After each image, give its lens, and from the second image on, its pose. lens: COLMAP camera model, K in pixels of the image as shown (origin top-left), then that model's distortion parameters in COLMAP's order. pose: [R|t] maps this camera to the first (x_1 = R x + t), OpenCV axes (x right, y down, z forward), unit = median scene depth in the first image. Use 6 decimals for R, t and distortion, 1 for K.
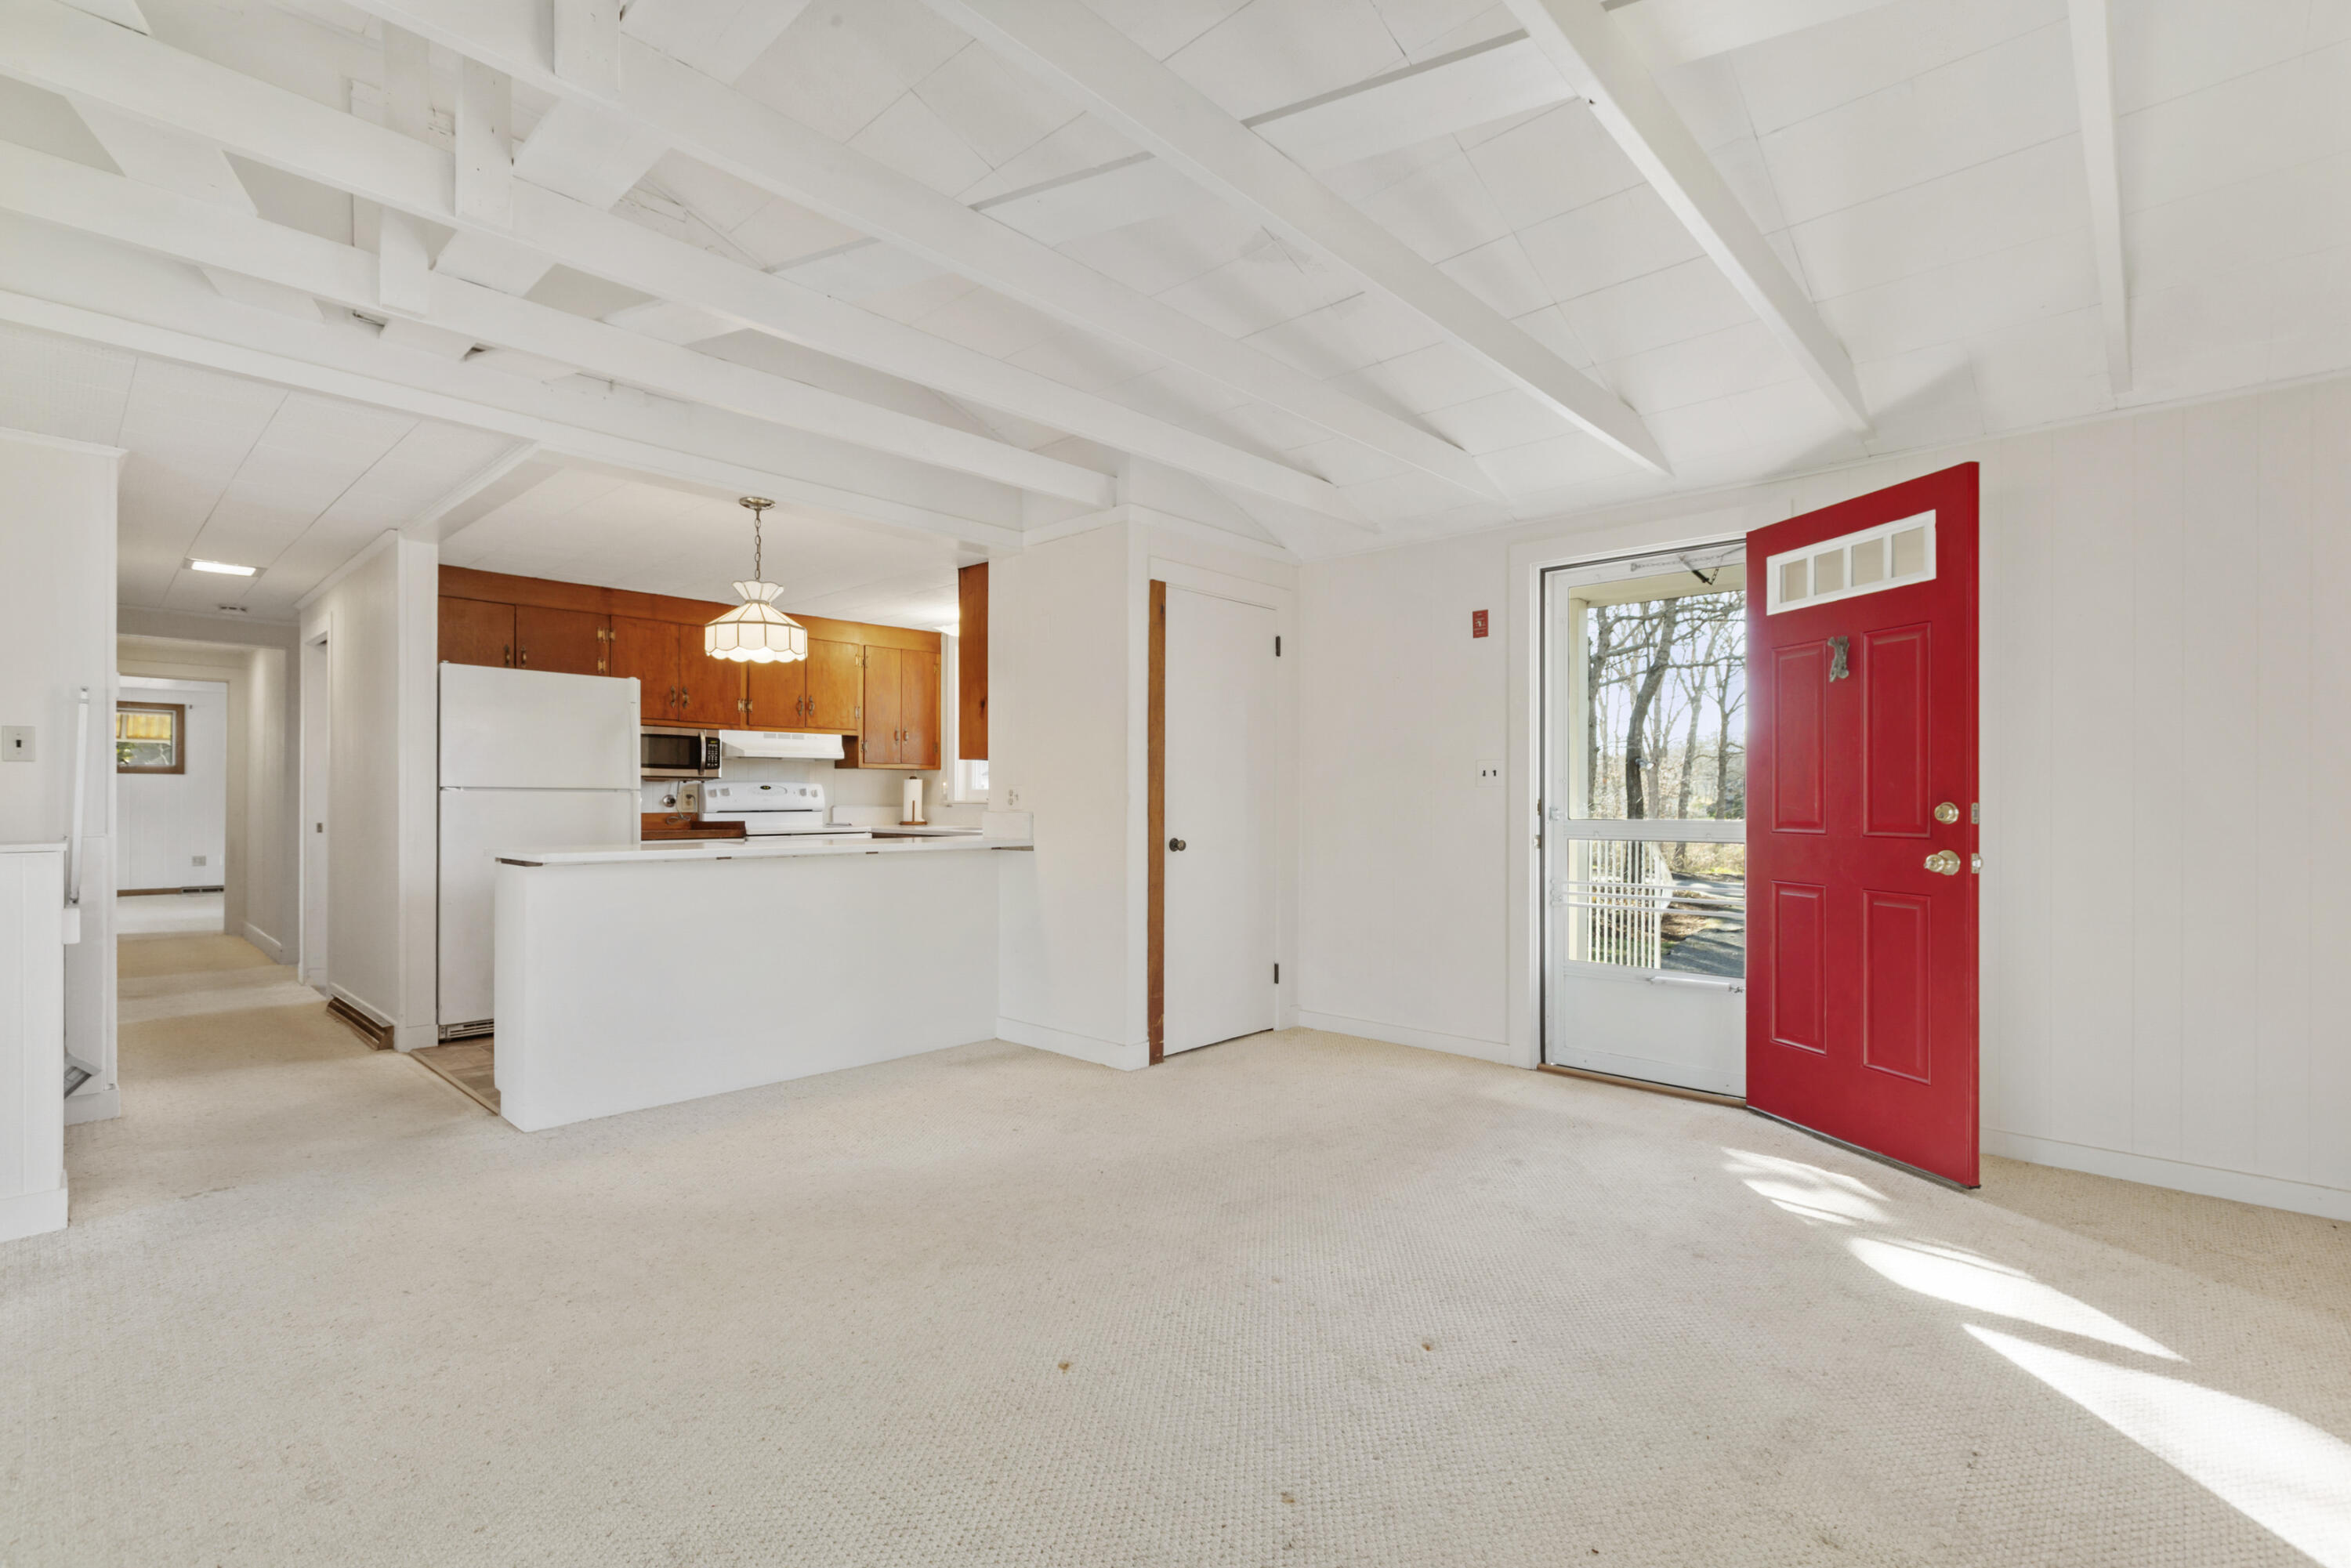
lens RADIAL K [[1068.0, 0, 1174.7], [0, 1068.0, 793.9], [0, 0, 1]] dist [0.004991, -0.001971]
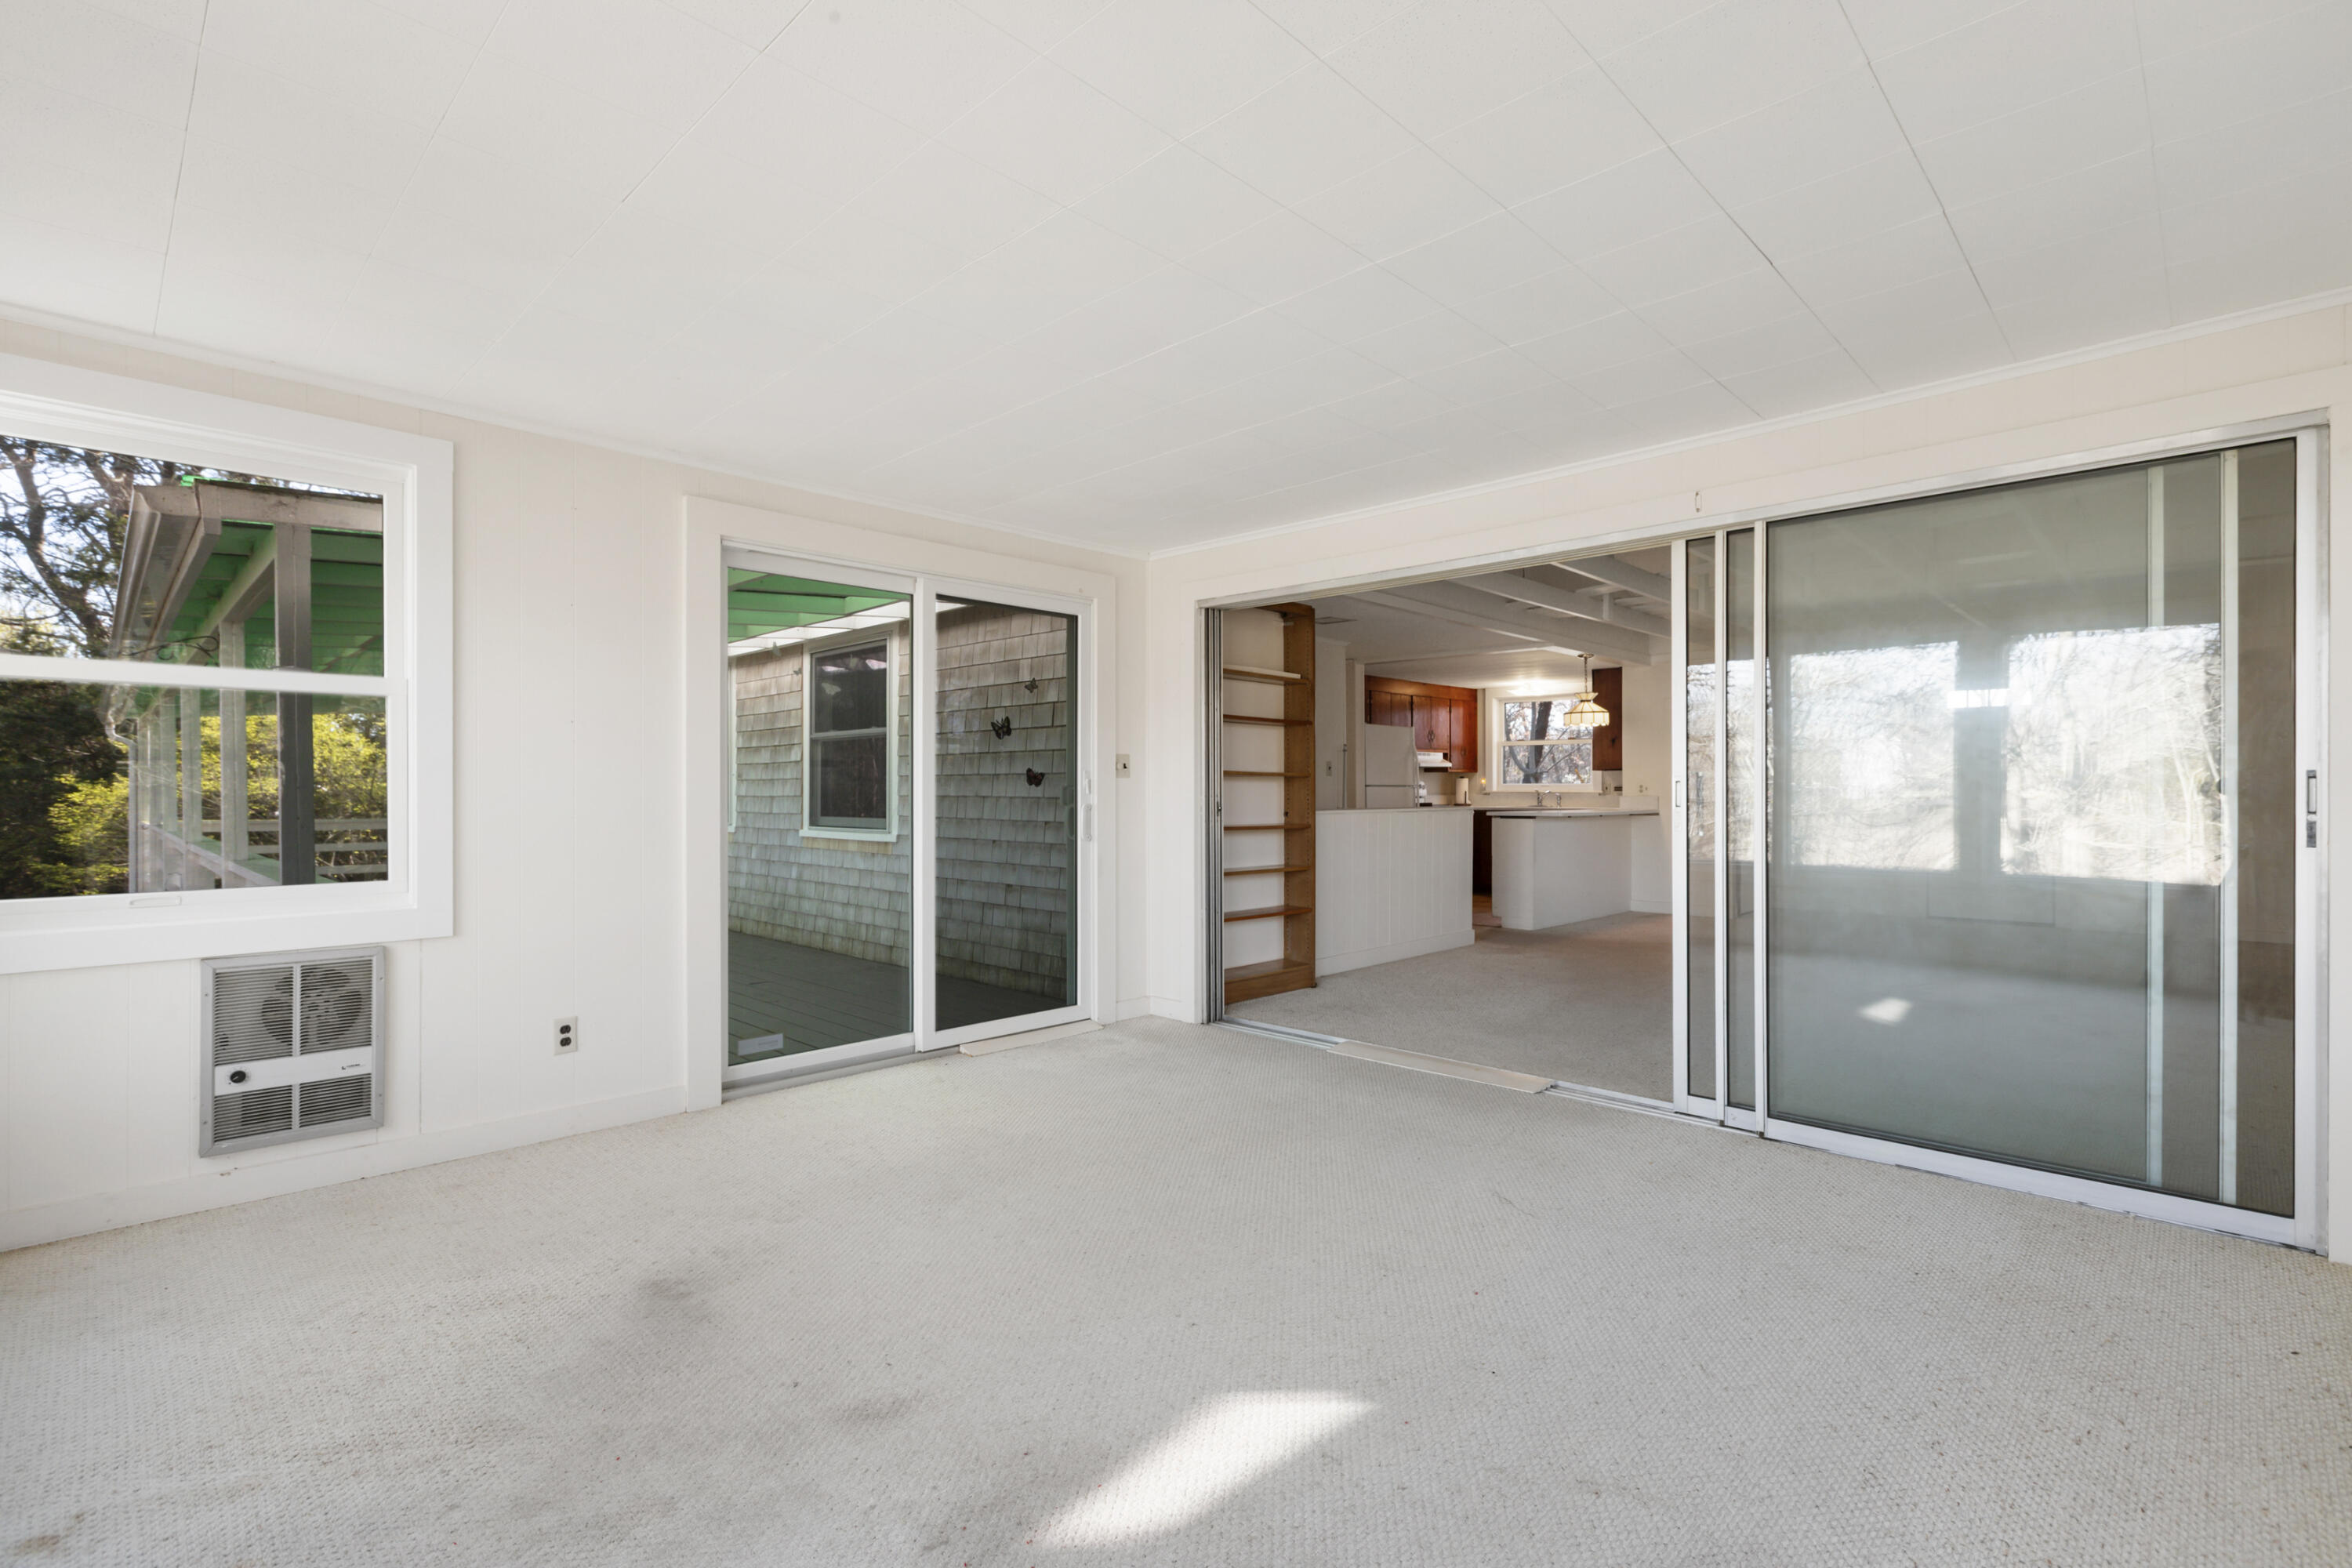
lens RADIAL K [[1068.5, 0, 1169.4], [0, 1068.5, 790.9], [0, 0, 1]] dist [0.004991, -0.001971]
pose [[0.999561, -0.003971, -0.029368, -0.815389], [0.004199, 0.999961, 0.007725, -0.010880], [0.029337, -0.007844, 0.999539, -0.826270]]
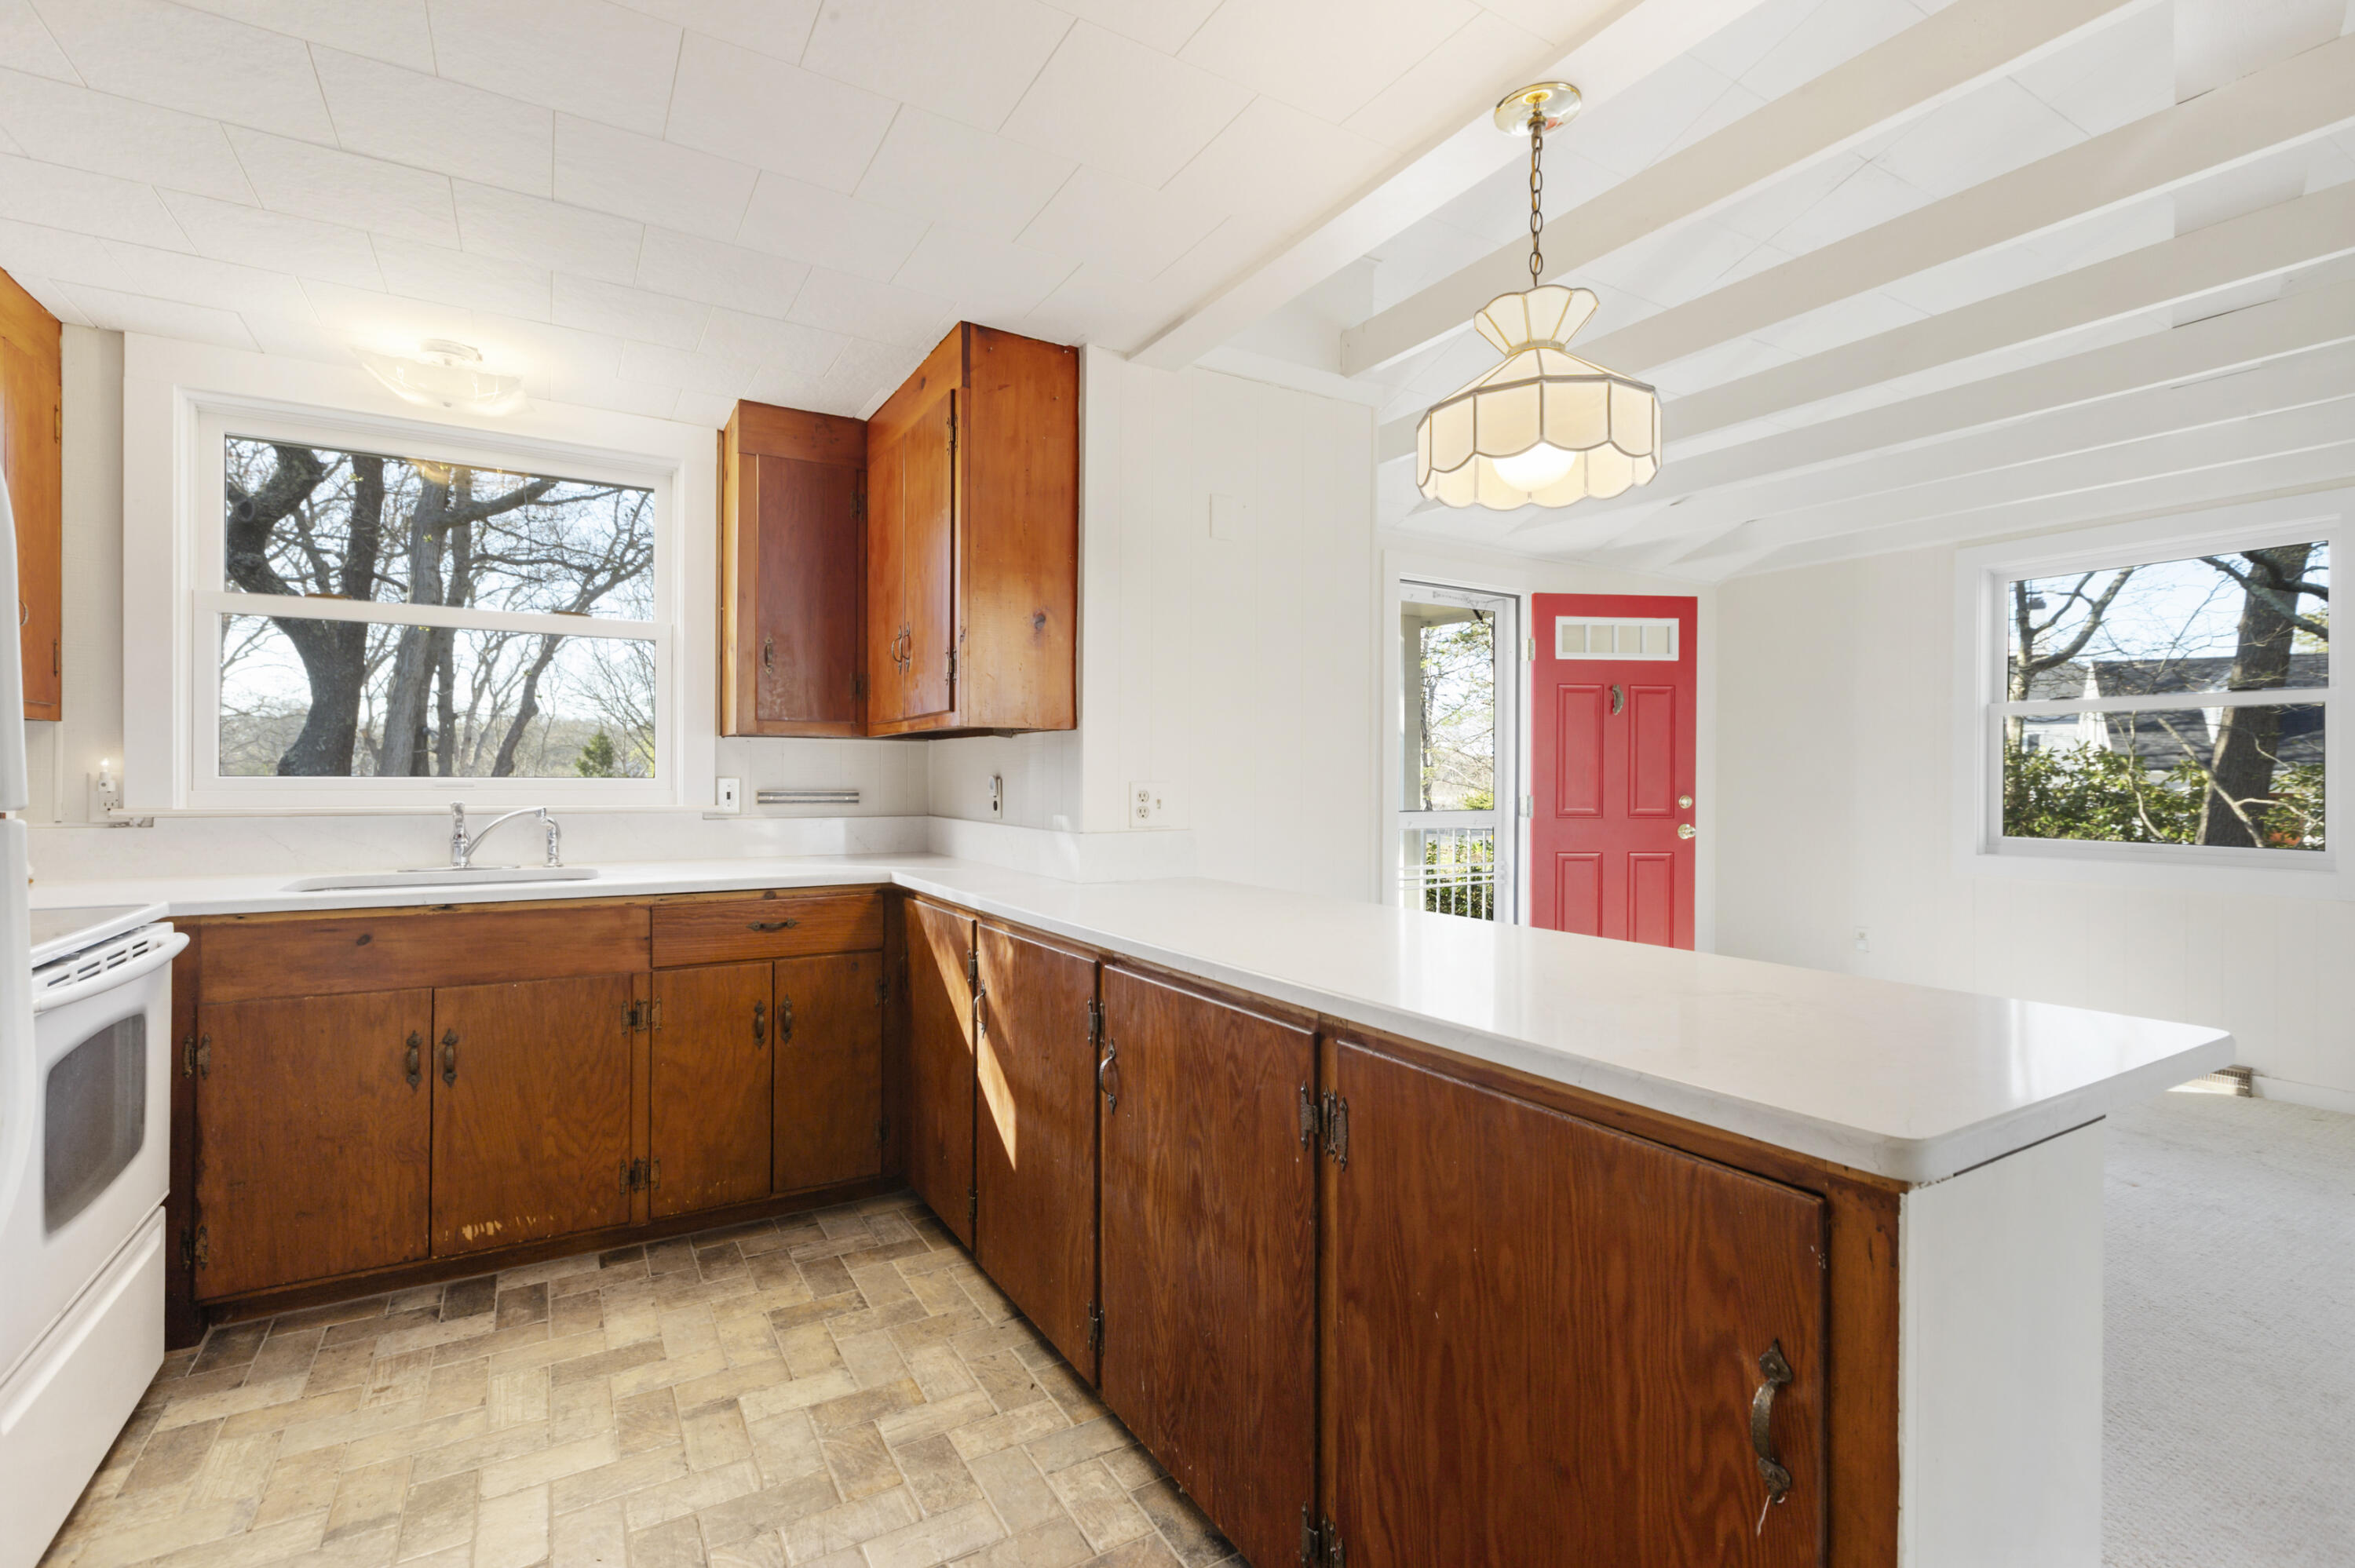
lens RADIAL K [[1069.7, 0, 1147.7], [0, 1069.7, 776.5], [0, 0, 1]] dist [0.004991, -0.001971]
pose [[0.258887, -0.000520, 0.965908, -0.586026], [-0.008303, 0.999962, 0.002764, -0.010586], [-0.965872, -0.008736, 0.258872, 0.726811]]
